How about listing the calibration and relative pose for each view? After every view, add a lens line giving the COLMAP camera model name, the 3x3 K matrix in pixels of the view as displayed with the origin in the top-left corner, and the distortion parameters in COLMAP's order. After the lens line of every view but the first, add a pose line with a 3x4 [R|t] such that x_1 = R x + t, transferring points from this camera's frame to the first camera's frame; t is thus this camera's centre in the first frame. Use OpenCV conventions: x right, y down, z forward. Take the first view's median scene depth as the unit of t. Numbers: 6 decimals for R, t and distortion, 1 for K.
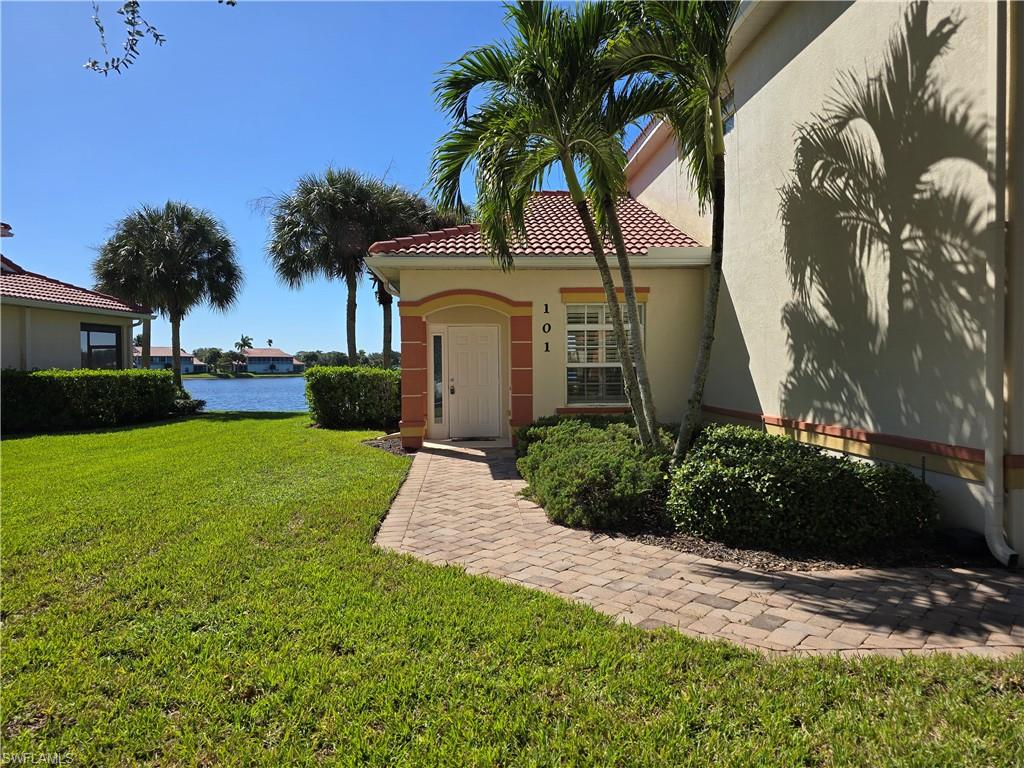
lens RADIAL K [[678.3, 0, 511.7], [0, 678.3, 364.9], [0, 0, 1]] dist [0.056246, 0.000127]
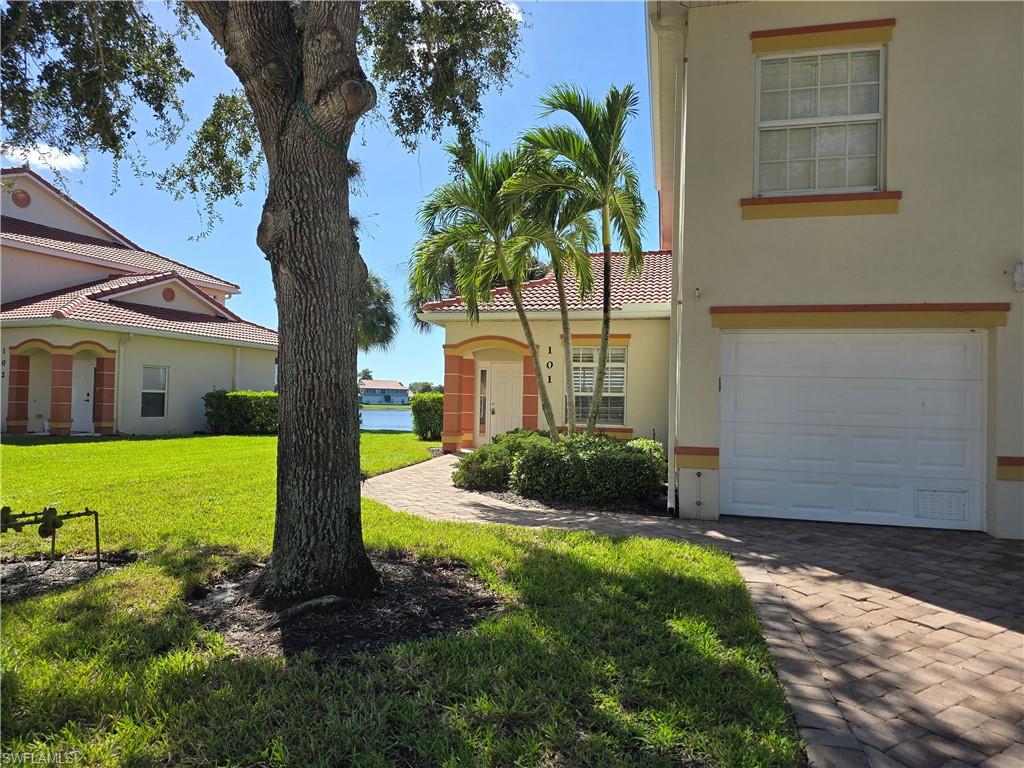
lens RADIAL K [[673.2, 0, 531.7], [0, 673.2, 382.1], [0, 0, 1]] dist [0.106920, -0.134113]
pose [[0.967269, 0.019202, -0.253026, 0.341249], [-0.026939, 0.999268, -0.027150, 0.015191], [0.252320, 0.033078, 0.967078, -0.267917]]
